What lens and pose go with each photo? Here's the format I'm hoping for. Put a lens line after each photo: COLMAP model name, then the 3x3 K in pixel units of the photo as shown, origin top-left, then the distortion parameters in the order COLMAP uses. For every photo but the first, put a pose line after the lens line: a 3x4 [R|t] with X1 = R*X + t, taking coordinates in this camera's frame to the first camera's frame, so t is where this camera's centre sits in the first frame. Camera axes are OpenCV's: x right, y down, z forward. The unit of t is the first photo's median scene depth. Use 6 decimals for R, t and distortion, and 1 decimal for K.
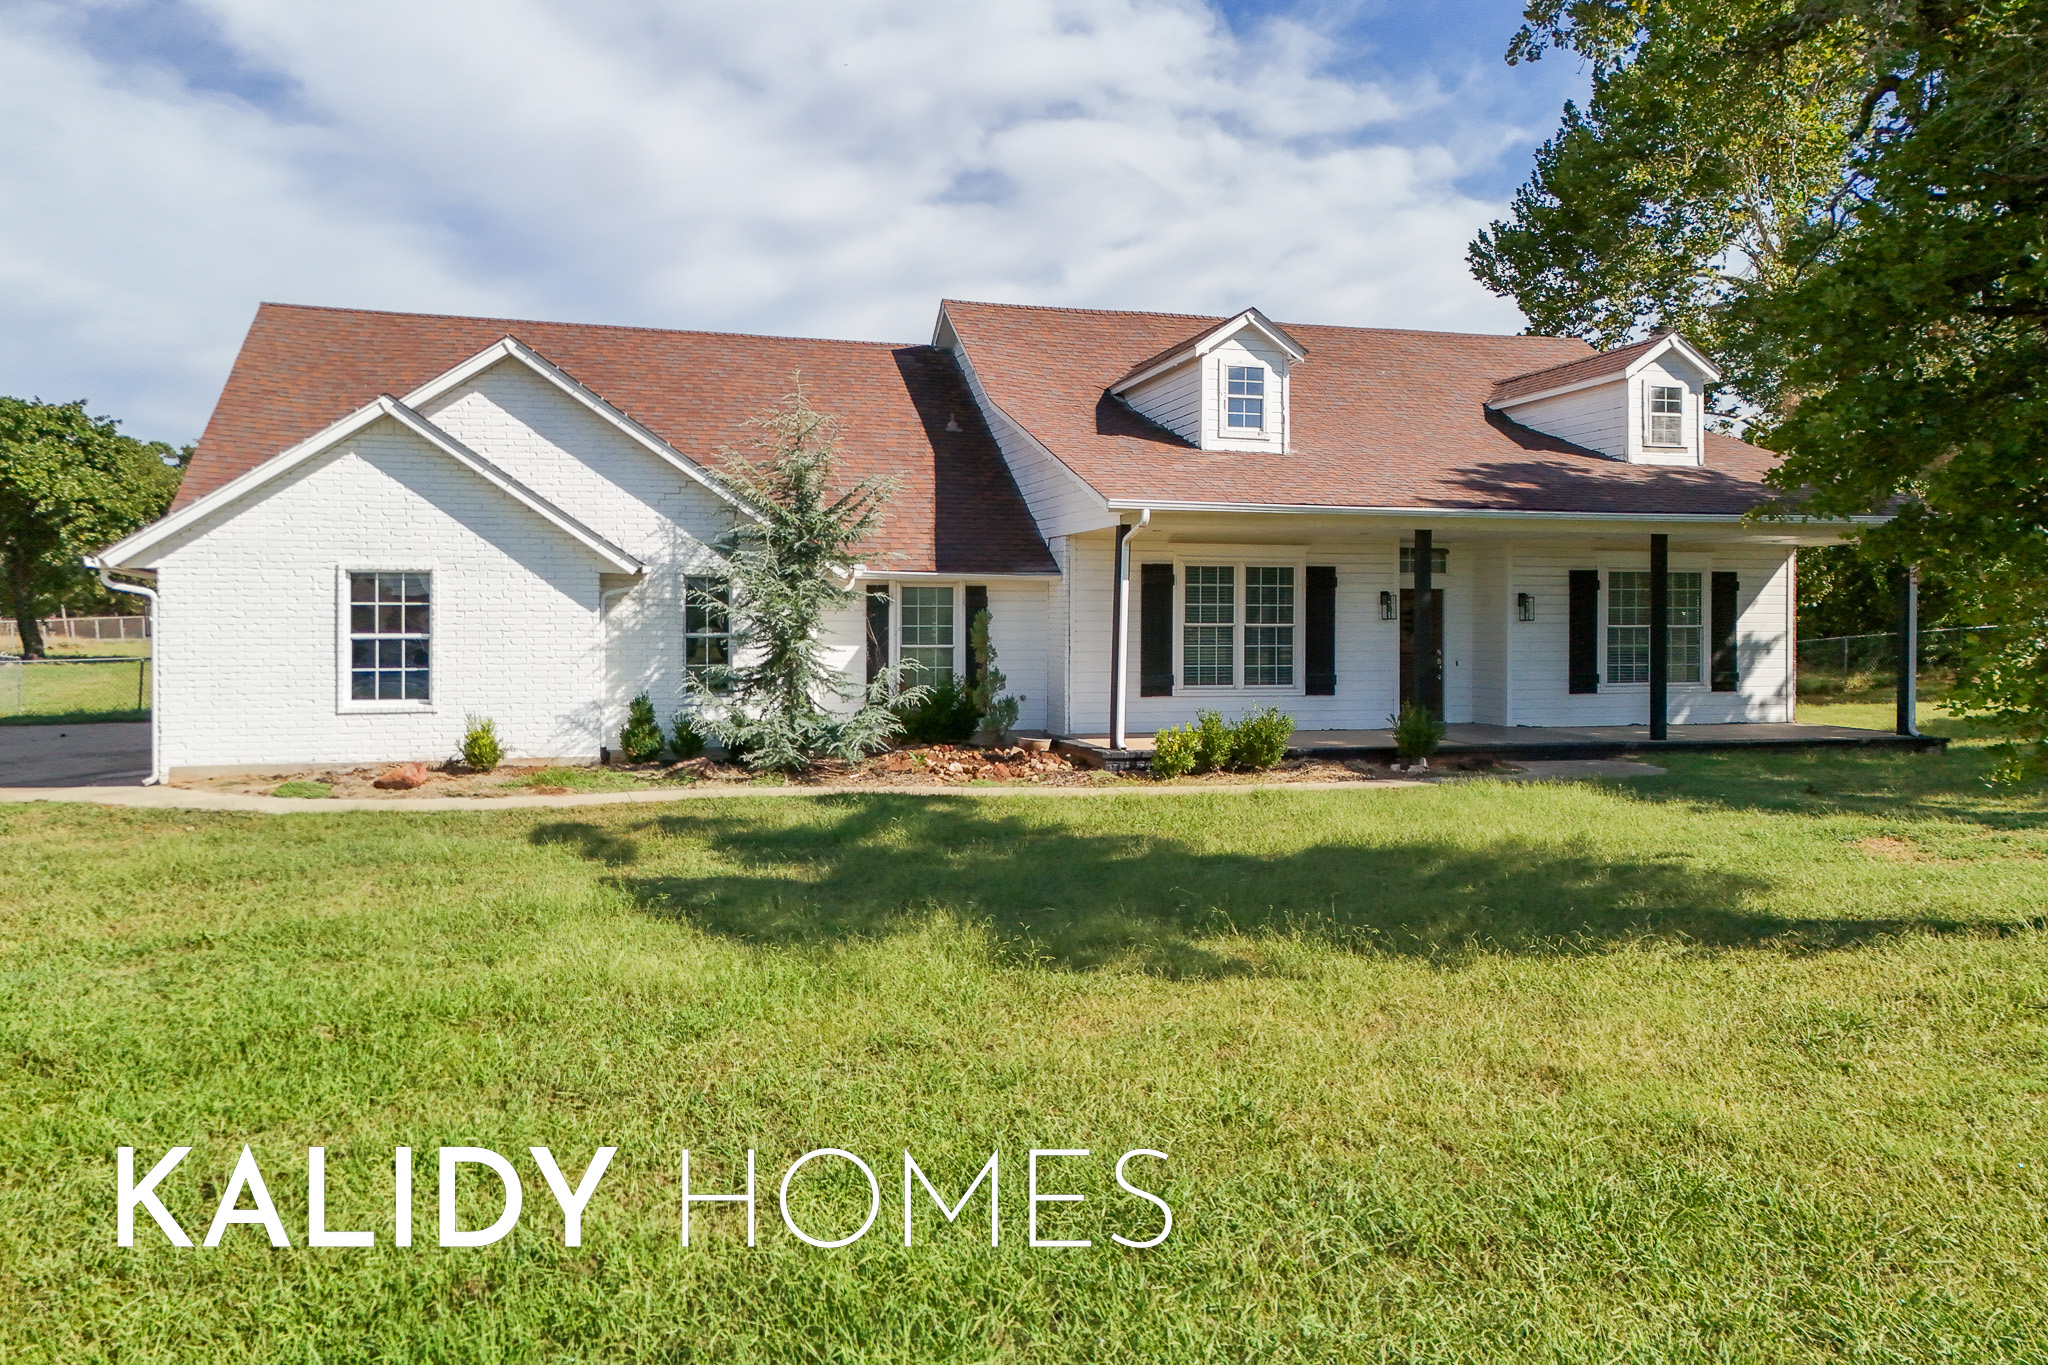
lens RADIAL K [[1536.0, 0, 1077.4], [0, 1536.0, 671.6], [0, 0, 1]] dist [0.055306, 0.000320]
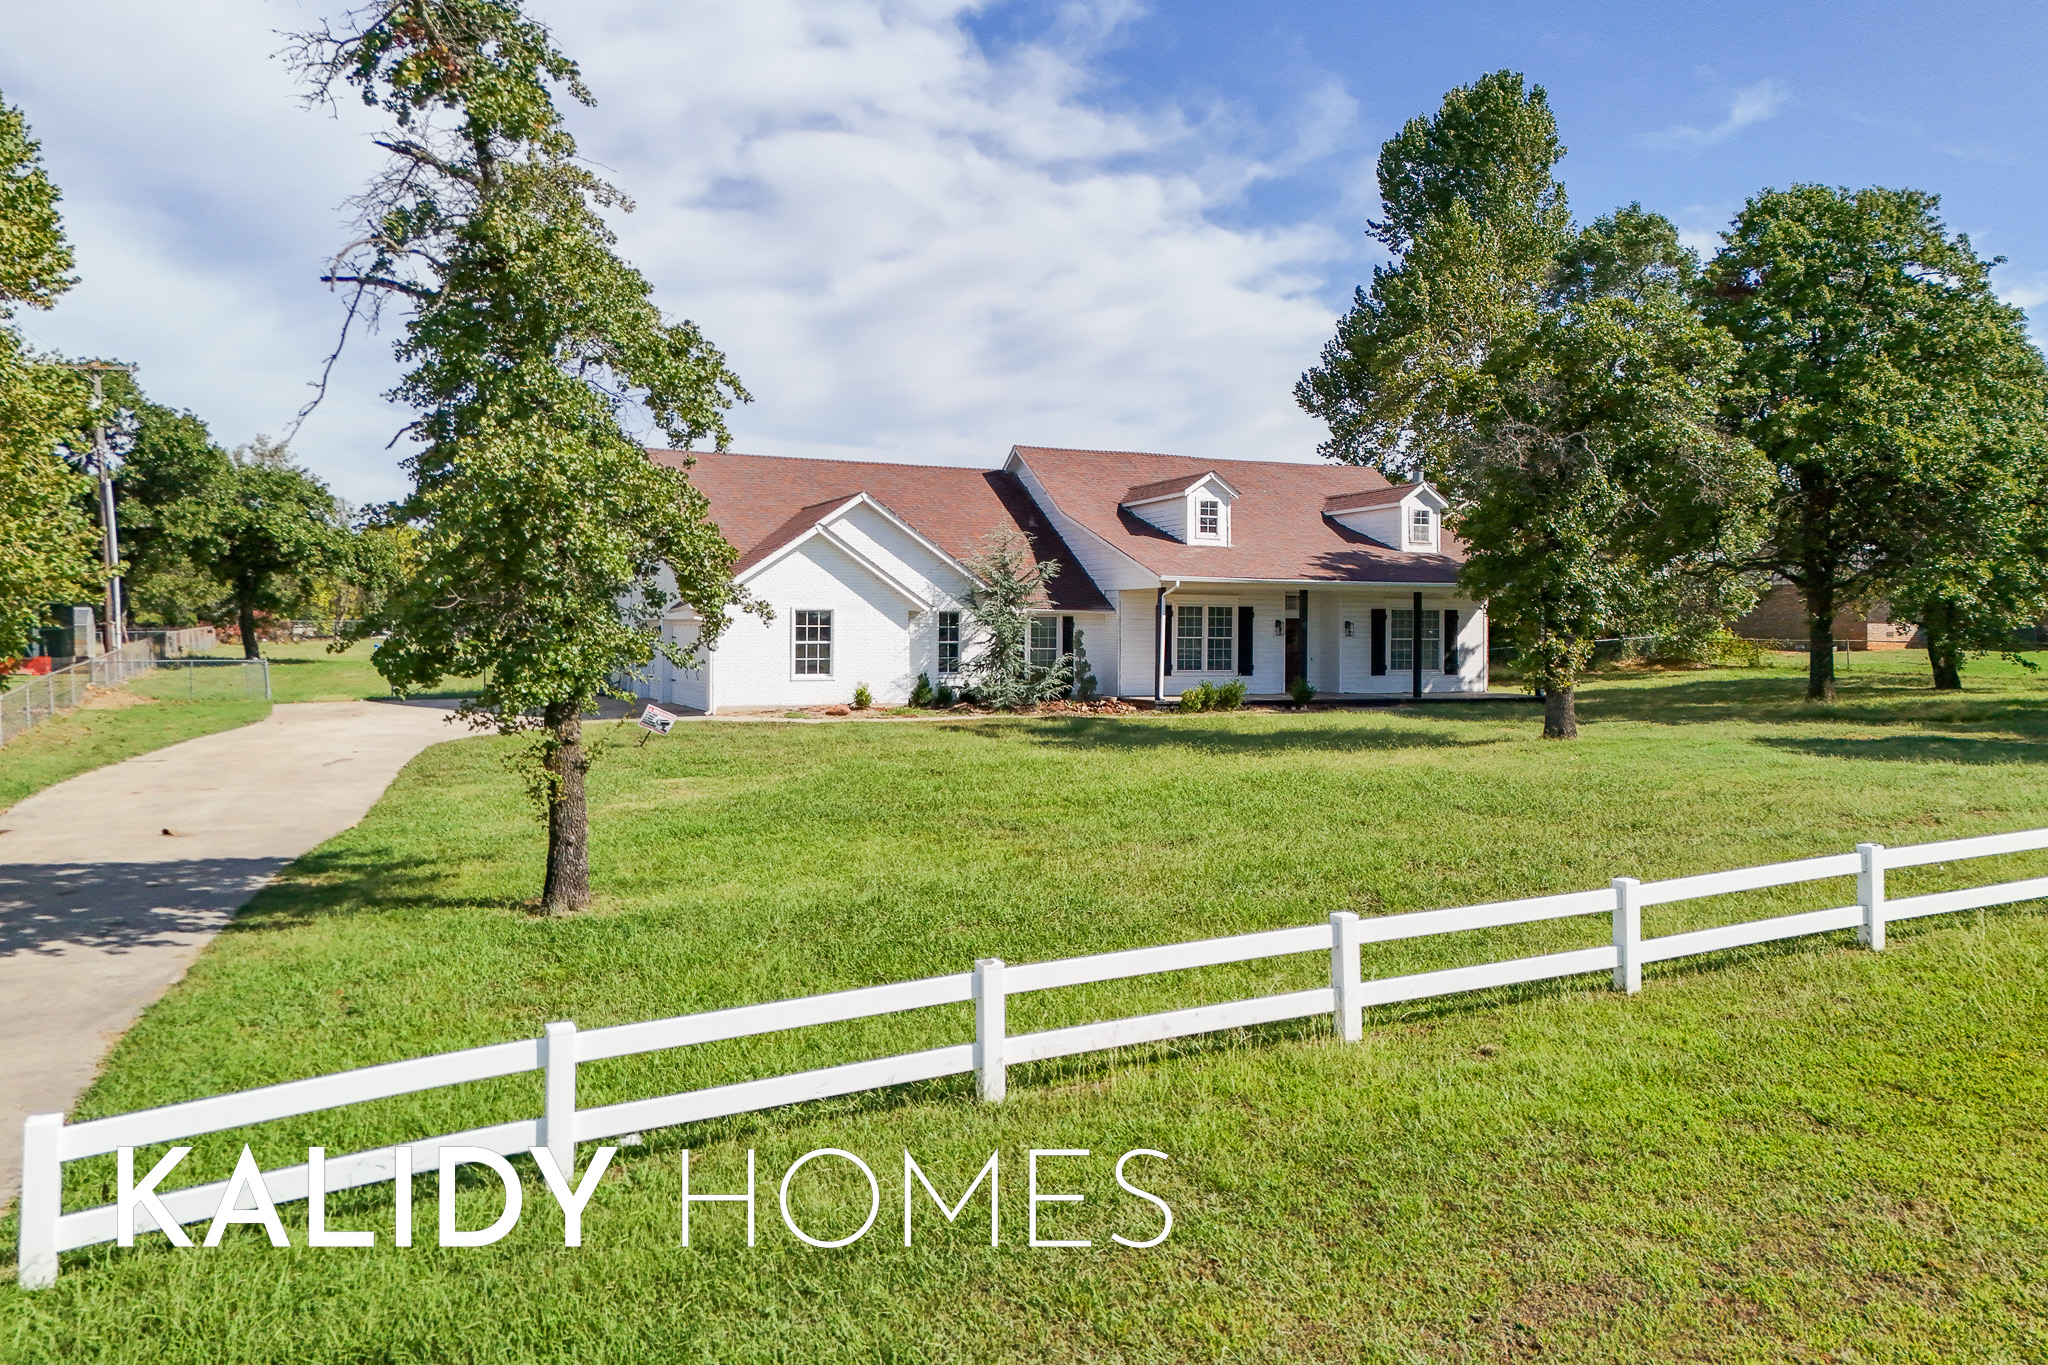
lens RADIAL K [[1516.4, 0, 1024.0], [0, 1516.4, 682.5], [0, 0, 1]] dist [0.055083, -0.057569]
pose [[0.992369, 0.000185, 0.123302, -0.340908], [-0.000369, 0.999999, 0.001470, 0.021410], [-0.123302, -0.001505, 0.992368, -0.808239]]
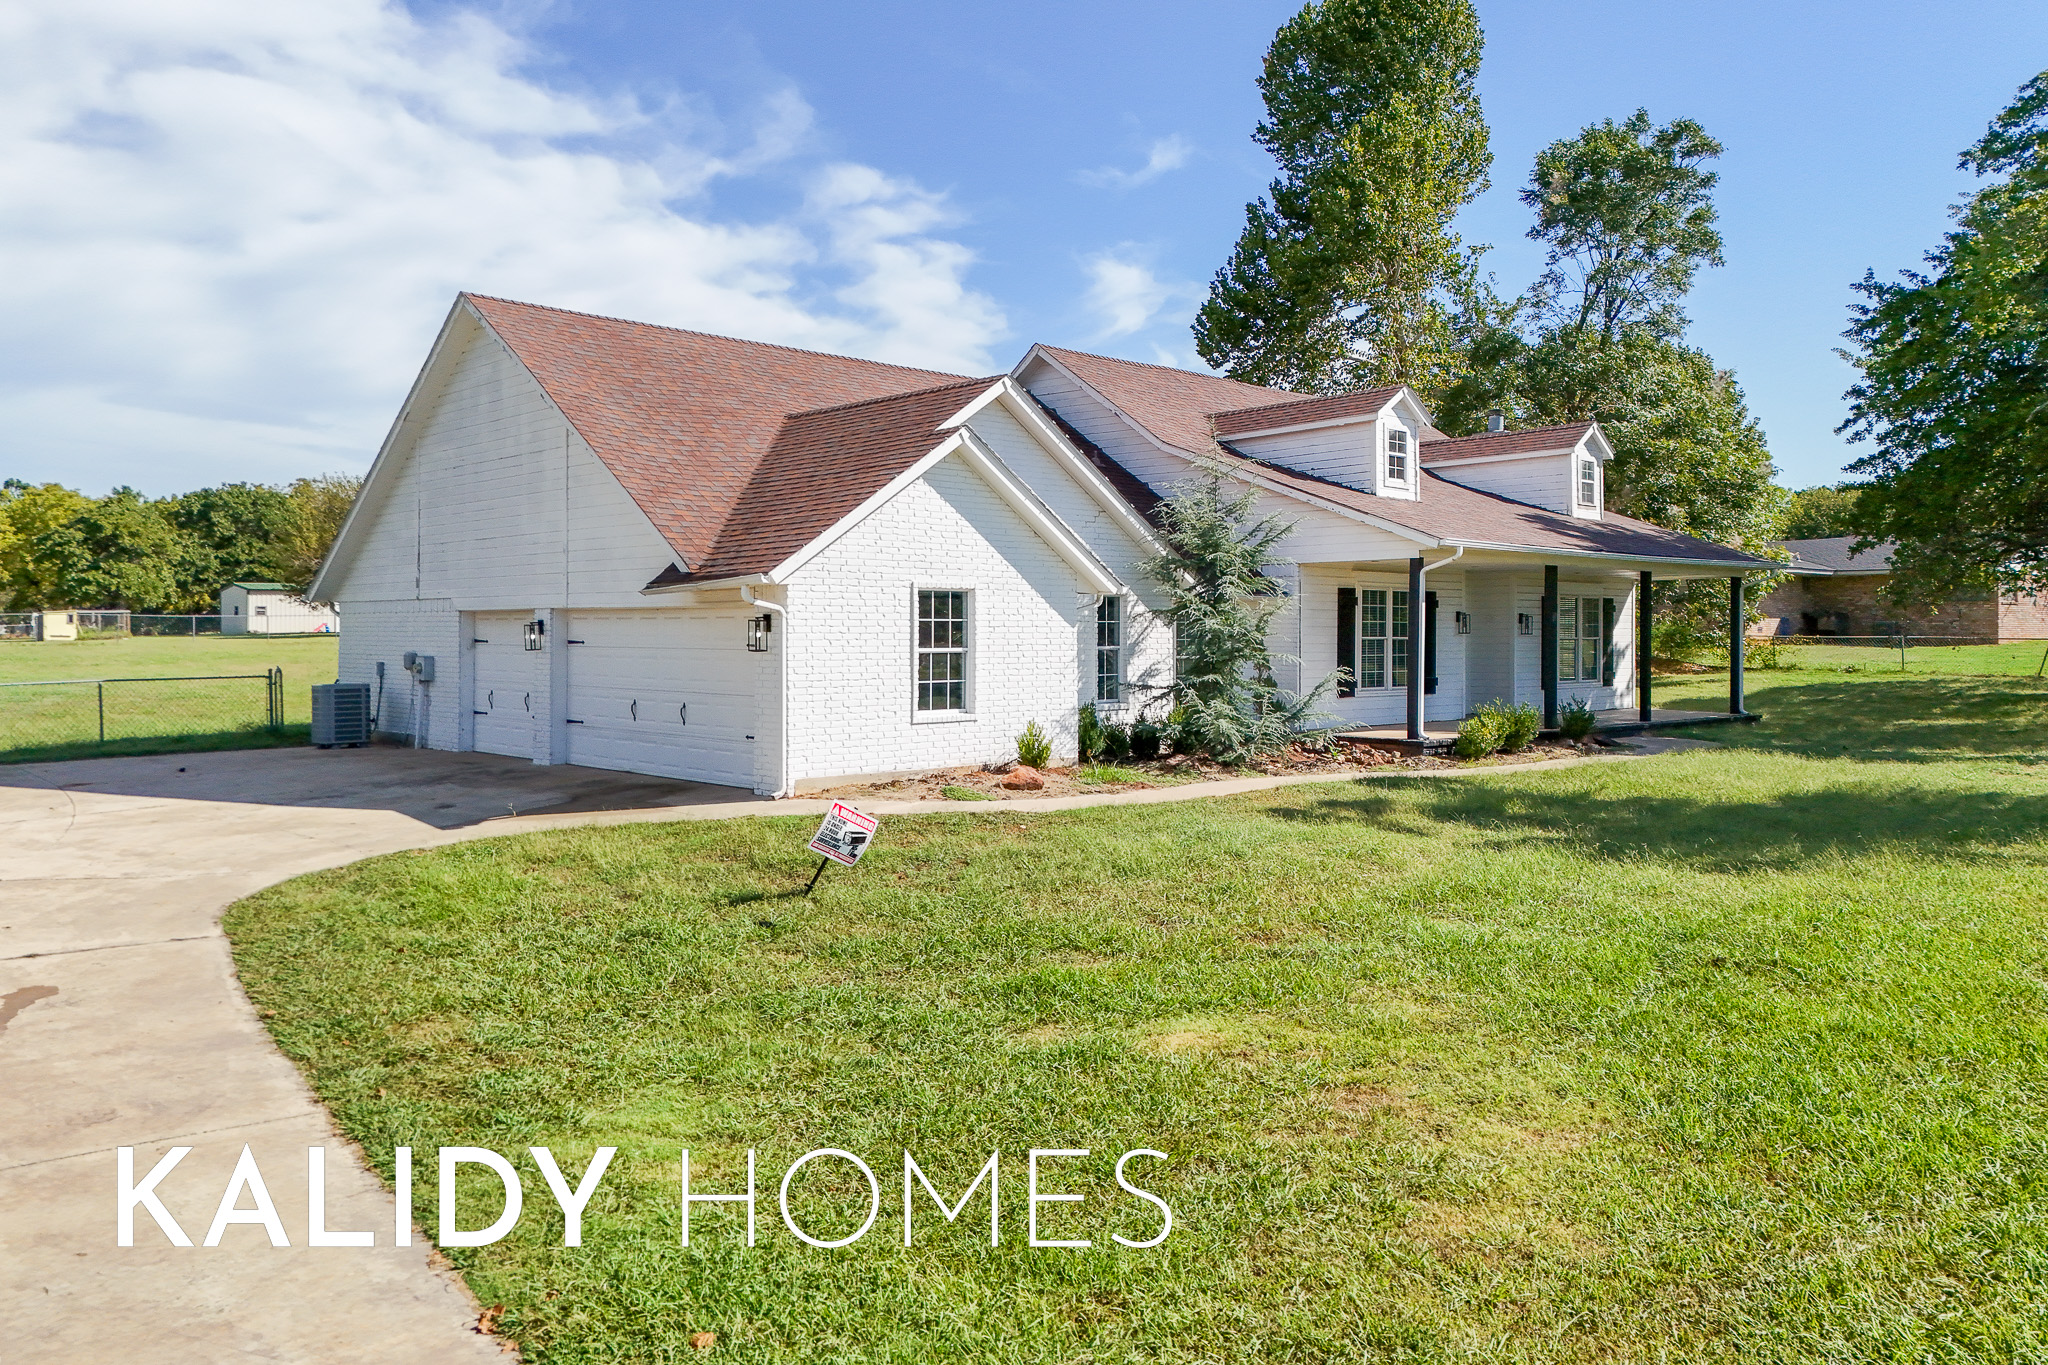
lens RADIAL K [[1516.4, 0, 1024.0], [0, 1516.4, 682.5], [0, 0, 1]] dist [0.055083, -0.057569]
pose [[0.891025, -0.014920, 0.453708, -0.712680], [0.015046, 0.999881, 0.003333, -0.002780], [-0.453704, 0.003856, 0.891144, 0.040652]]
